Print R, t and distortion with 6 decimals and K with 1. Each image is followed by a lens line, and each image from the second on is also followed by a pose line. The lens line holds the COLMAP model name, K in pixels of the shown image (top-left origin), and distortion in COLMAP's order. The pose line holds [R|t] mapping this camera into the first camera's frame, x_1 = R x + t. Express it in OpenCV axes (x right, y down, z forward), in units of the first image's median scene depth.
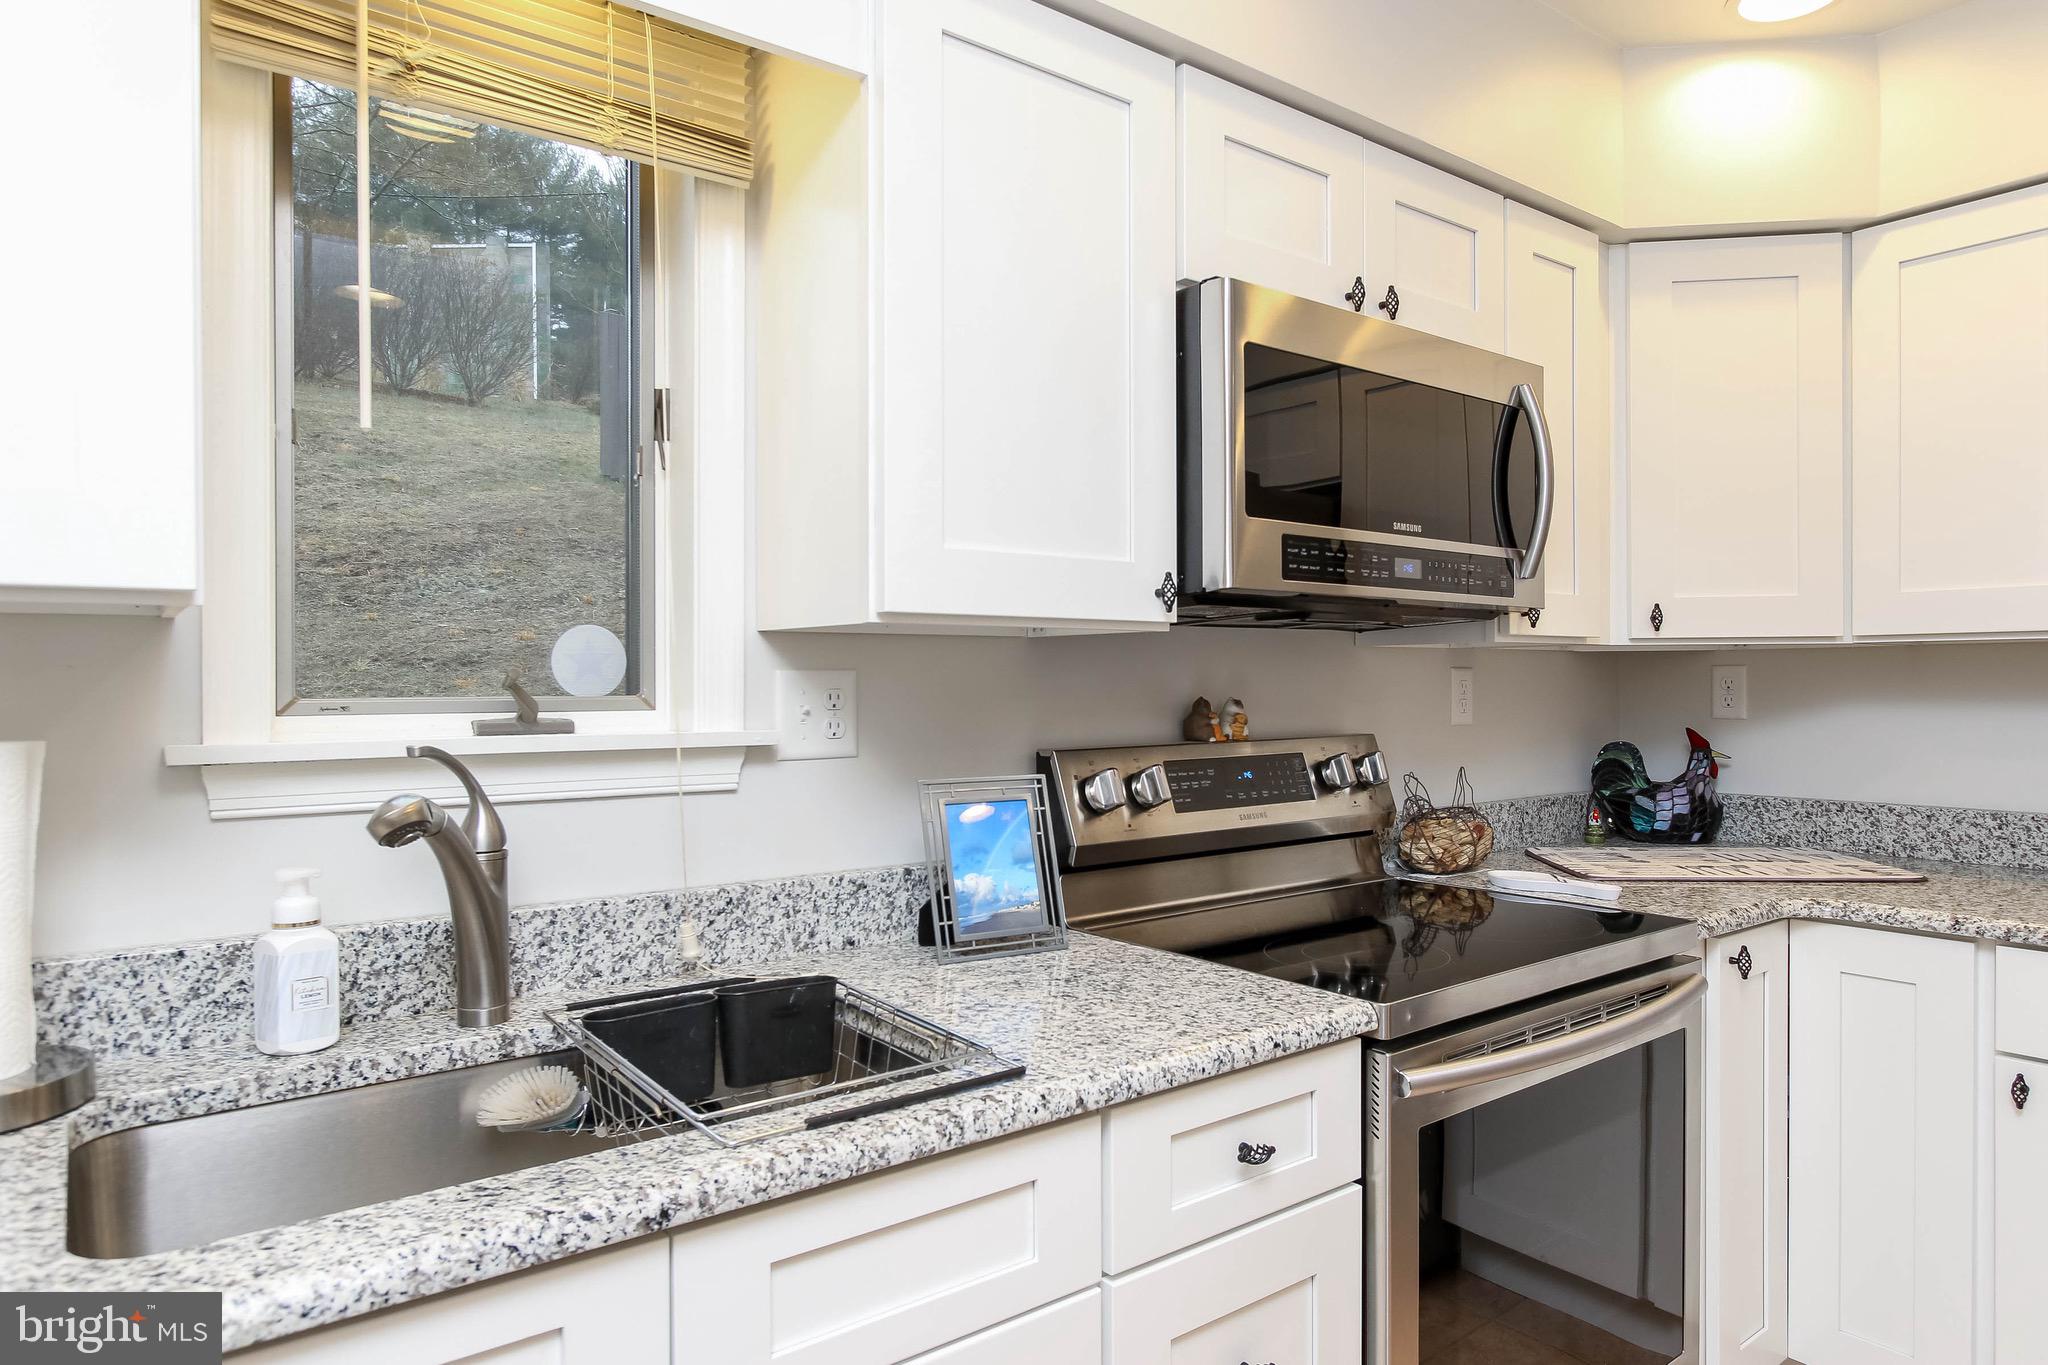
lens RADIAL K [[1253.8, 0, 1039.1], [0, 1253.8, 692.2], [0, 0, 1]] dist [-0.017756, 0.004653]
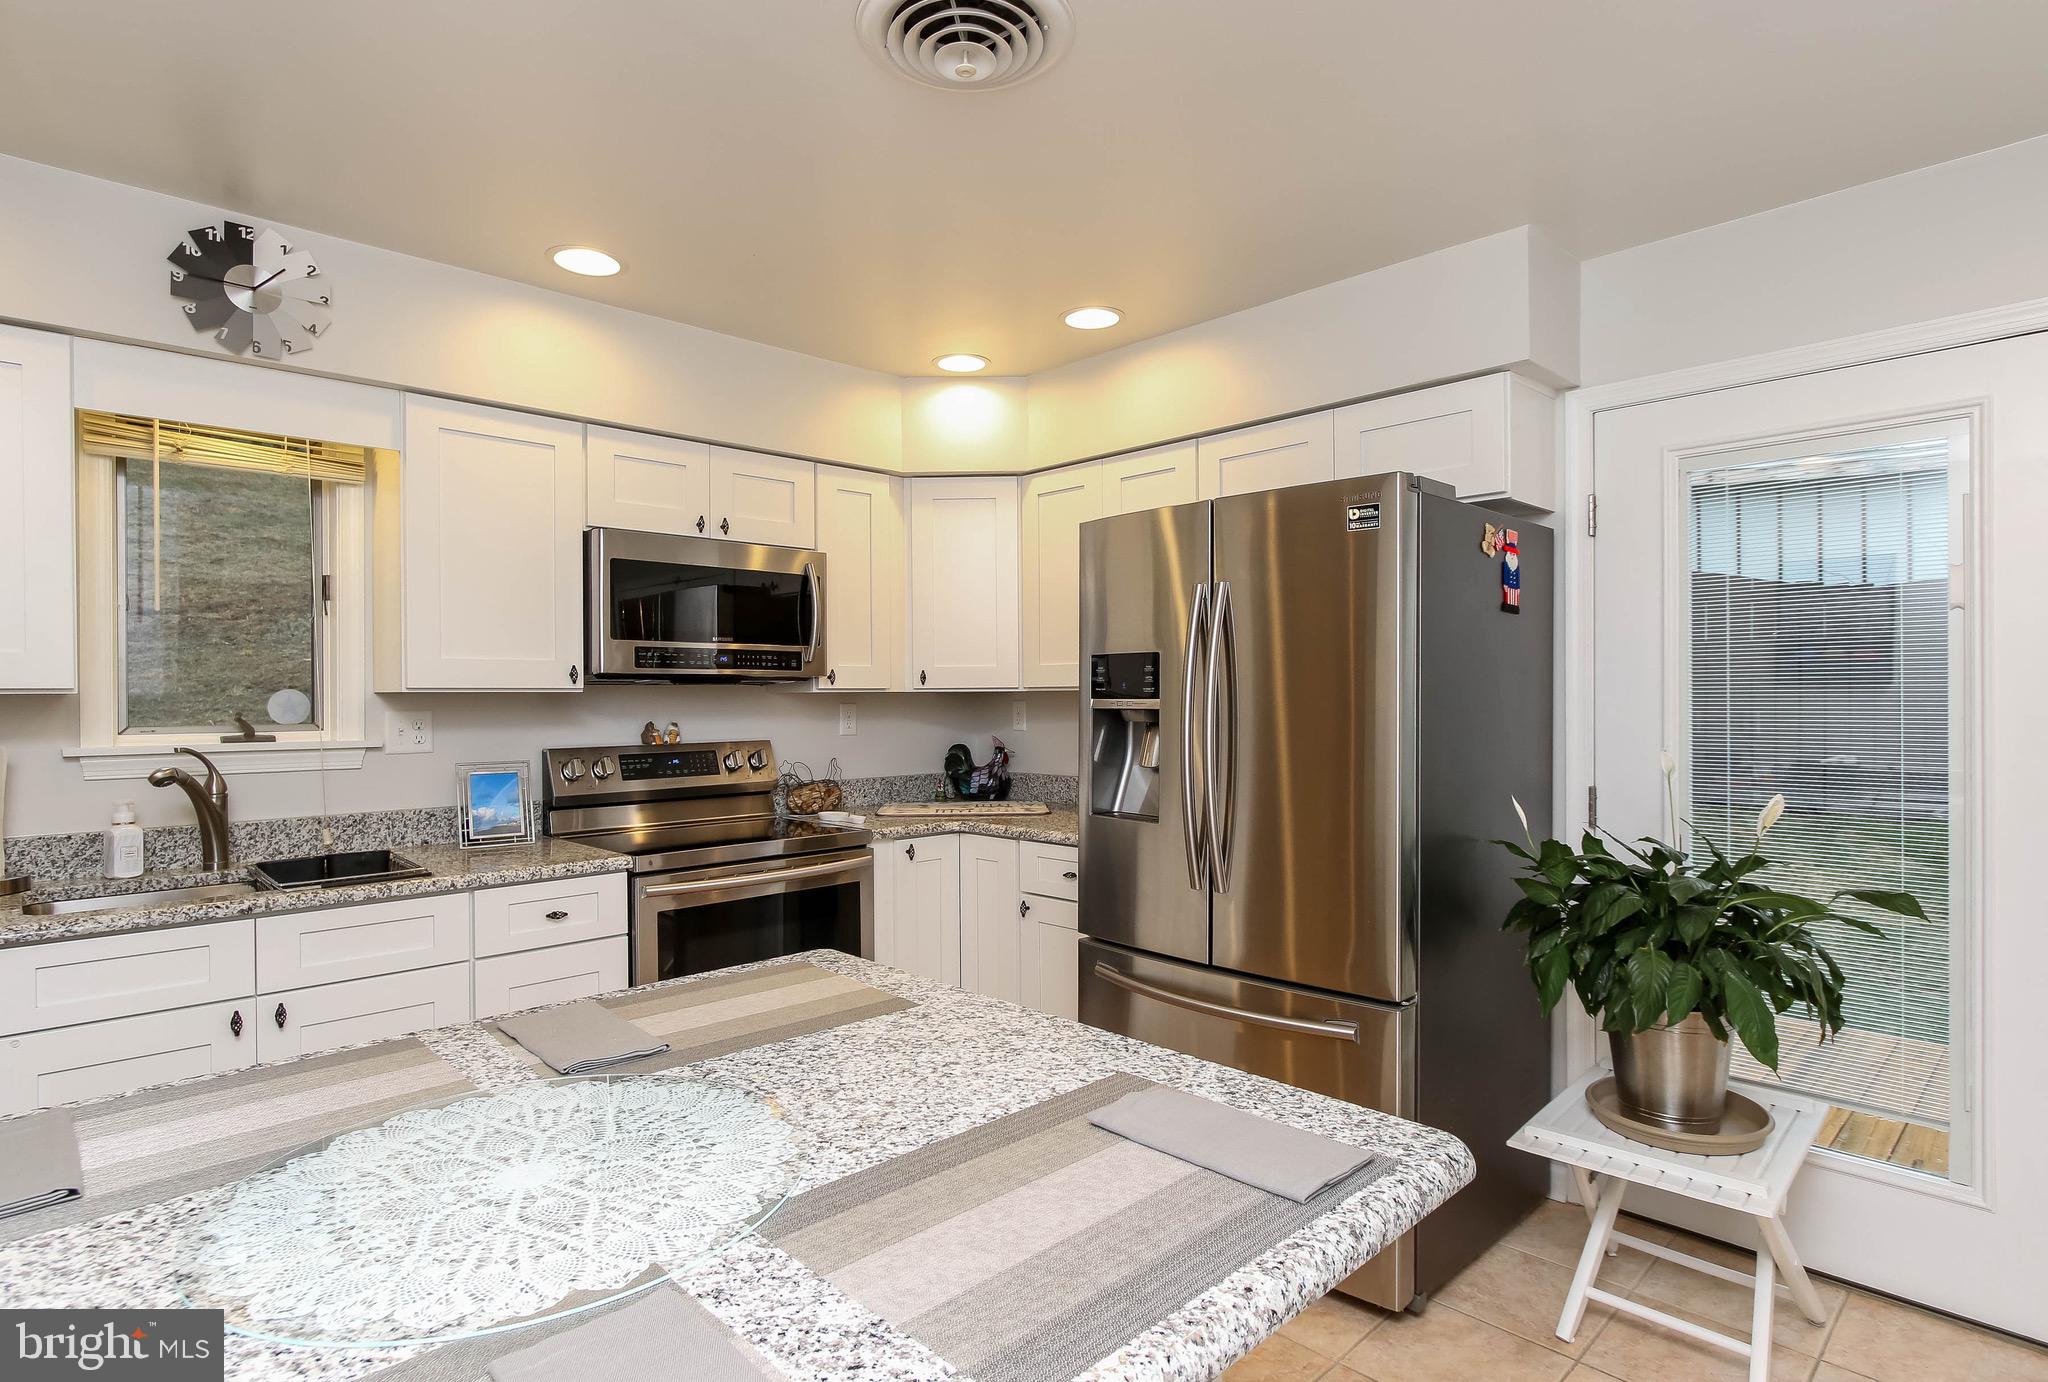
lens RADIAL K [[1057.3, 0, 1008.2], [0, 1057.3, 702.5], [0, 0, 1]] dist [-0.018995, 0.003418]
pose [[0.993069, -0.002071, 0.117513, 0.618057], [0.002525, 0.999990, -0.003716, -0.022655], [-0.117504, 0.003987, 0.993064, -0.858529]]
